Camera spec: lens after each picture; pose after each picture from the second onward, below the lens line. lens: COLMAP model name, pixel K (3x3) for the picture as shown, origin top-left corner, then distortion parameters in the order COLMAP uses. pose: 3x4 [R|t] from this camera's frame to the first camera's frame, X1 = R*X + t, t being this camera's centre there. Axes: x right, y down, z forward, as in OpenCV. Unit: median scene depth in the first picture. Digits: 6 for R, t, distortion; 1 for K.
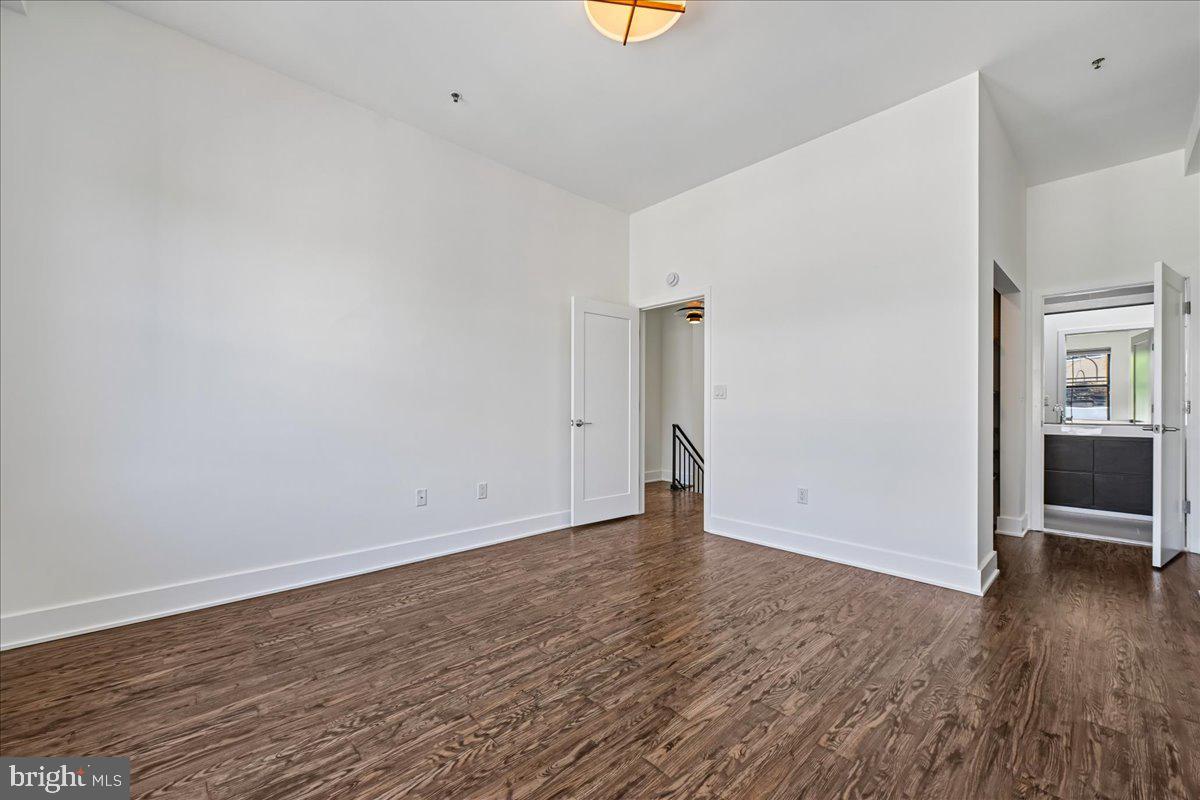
lens RADIAL K [[473.8, 0, 604.4], [0, 473.8, 403.4], [0, 0, 1]] dist [-0.002994, 0.000226]
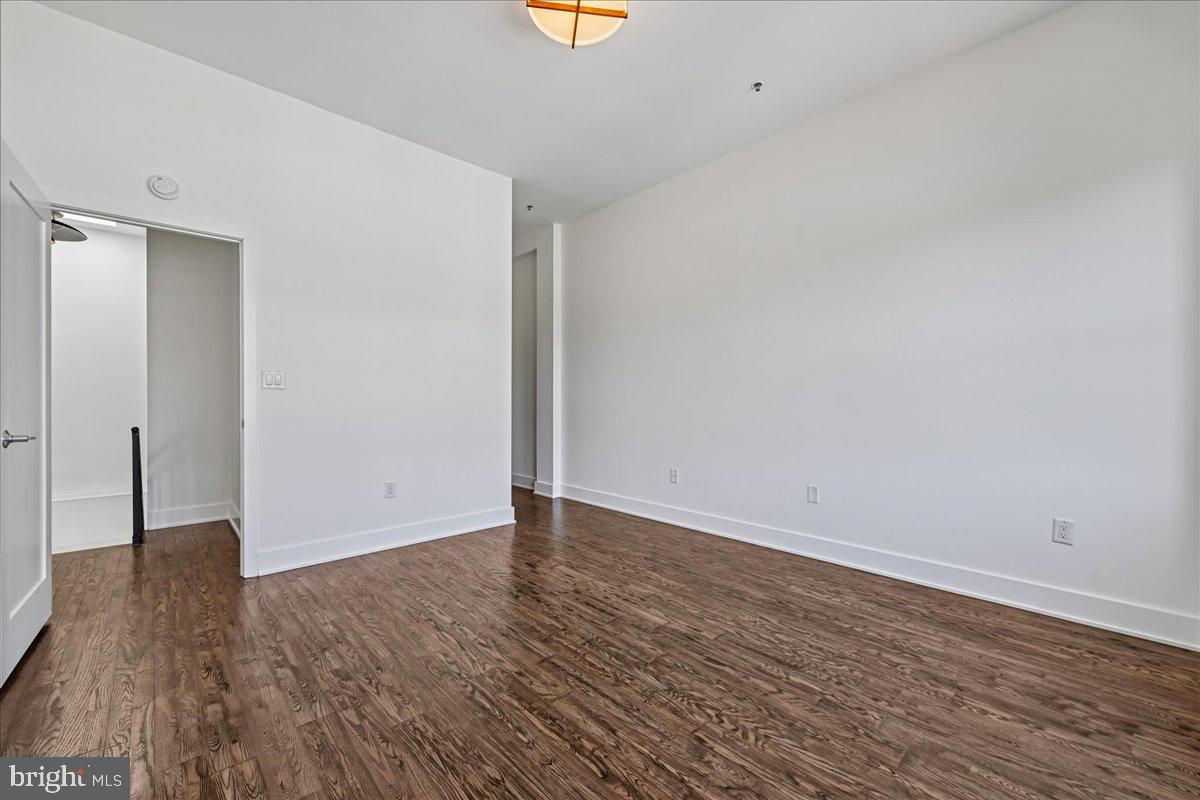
lens RADIAL K [[473.8, 0, 606.2], [0, 473.8, 400.6], [0, 0, 1]] dist [-0.002994, 0.000226]
pose [[-0.010403, -0.003808, 0.999939, -1.022158], [-0.006210, 0.999974, 0.003744, 0.005237], [-0.999927, -0.006170, -0.010426, 1.003556]]
